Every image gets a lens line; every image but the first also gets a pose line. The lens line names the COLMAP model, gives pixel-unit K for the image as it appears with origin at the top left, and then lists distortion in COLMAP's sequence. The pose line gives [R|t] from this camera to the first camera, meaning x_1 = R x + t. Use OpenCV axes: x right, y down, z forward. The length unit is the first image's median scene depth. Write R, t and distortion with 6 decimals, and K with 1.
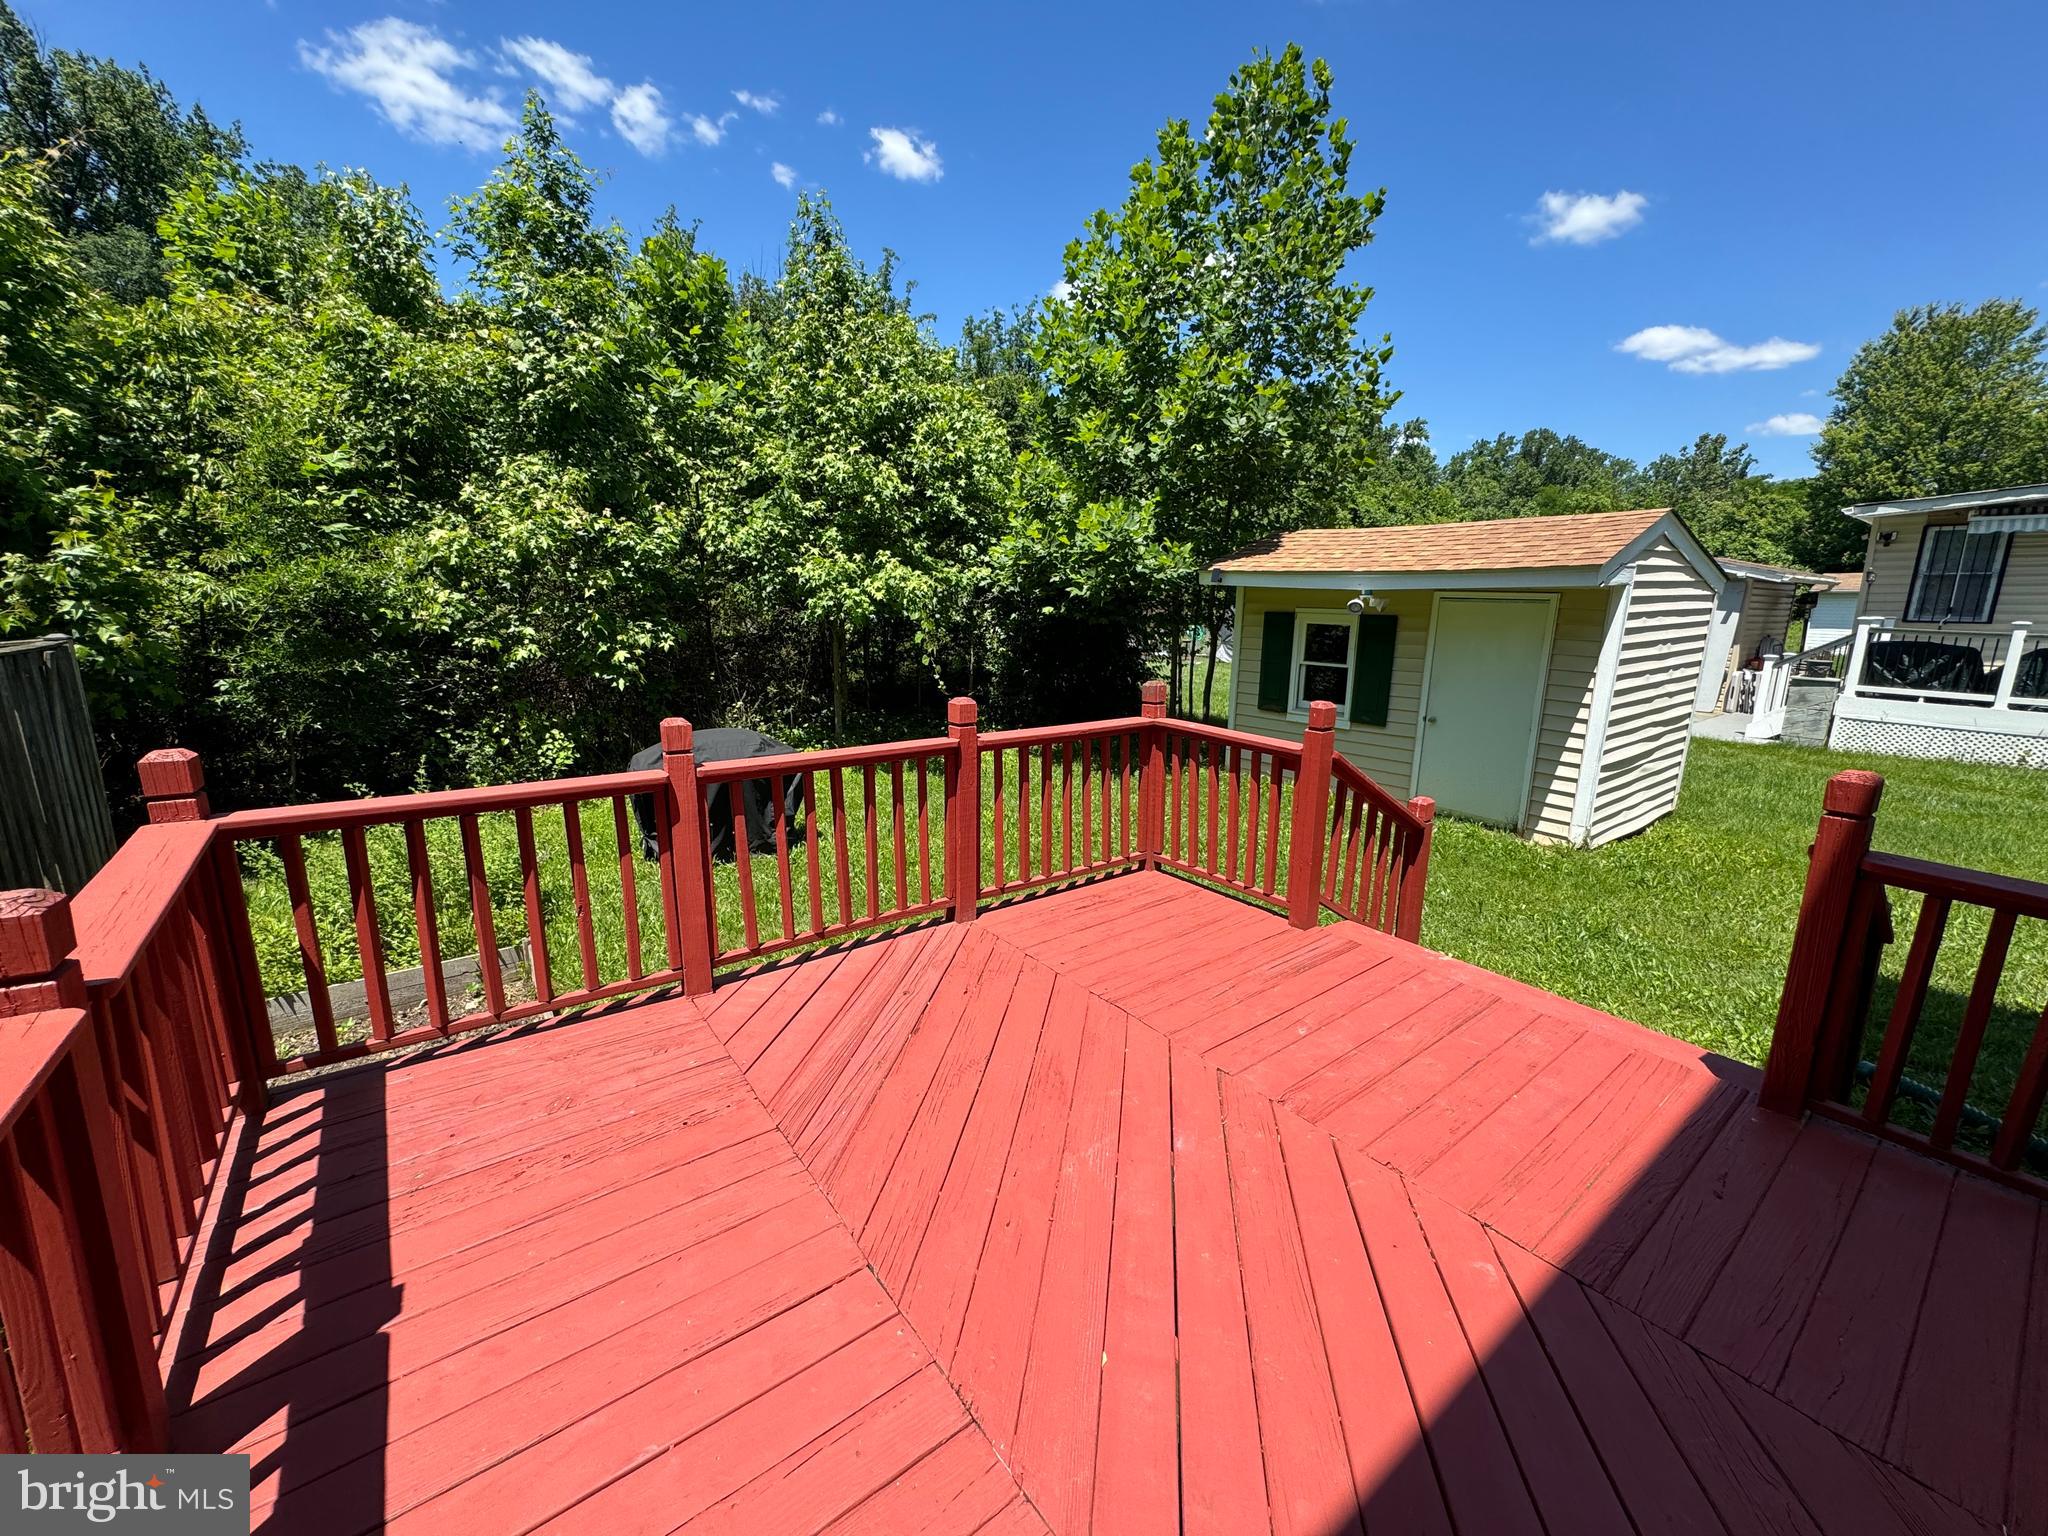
lens RADIAL K [[819.5, 0, 1027.1], [0, 819.5, 771.7], [0, 0, 1]] dist [-0.002608, 0.000306]
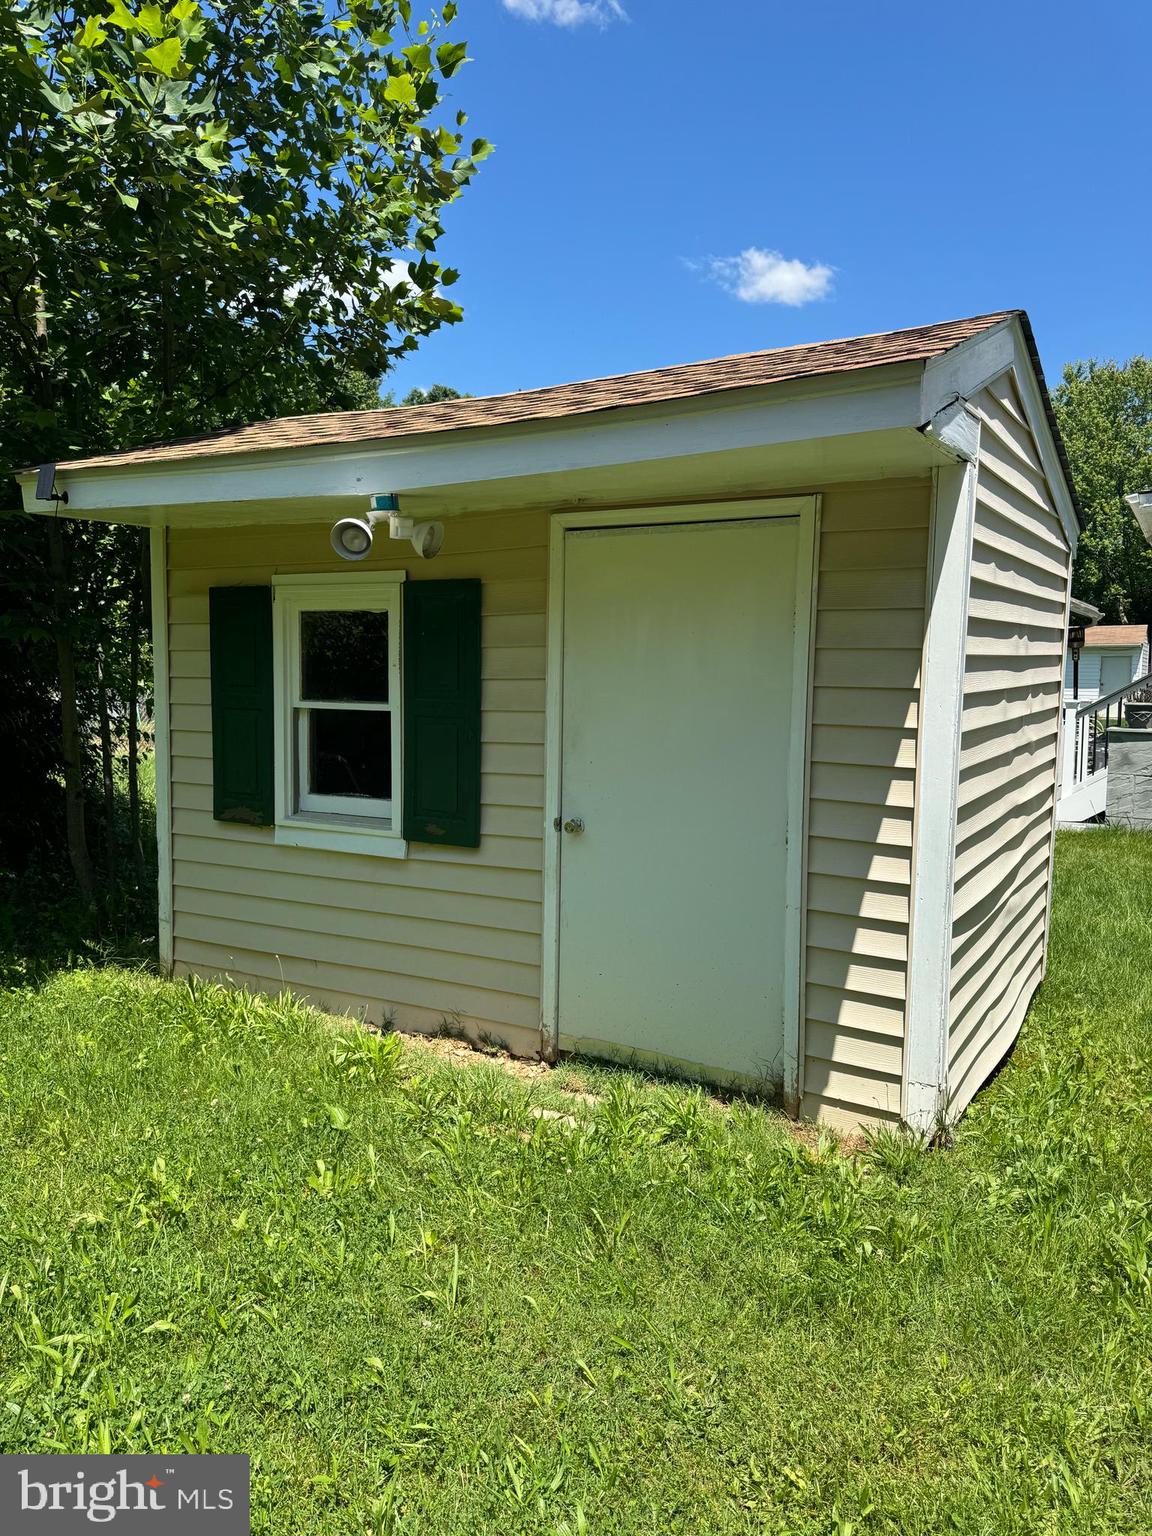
lens RADIAL K [[1109.1, 0, 574.6], [0, 1109.1, 765.7], [0, 0, 1]] dist [0.002428, -0.001445]
pose [[0.929061, -0.034120, 0.368351, 0.285736], [0.079121, 0.991023, -0.107763, -0.033063], [-0.361367, 0.129262, 0.923420, 0.475396]]
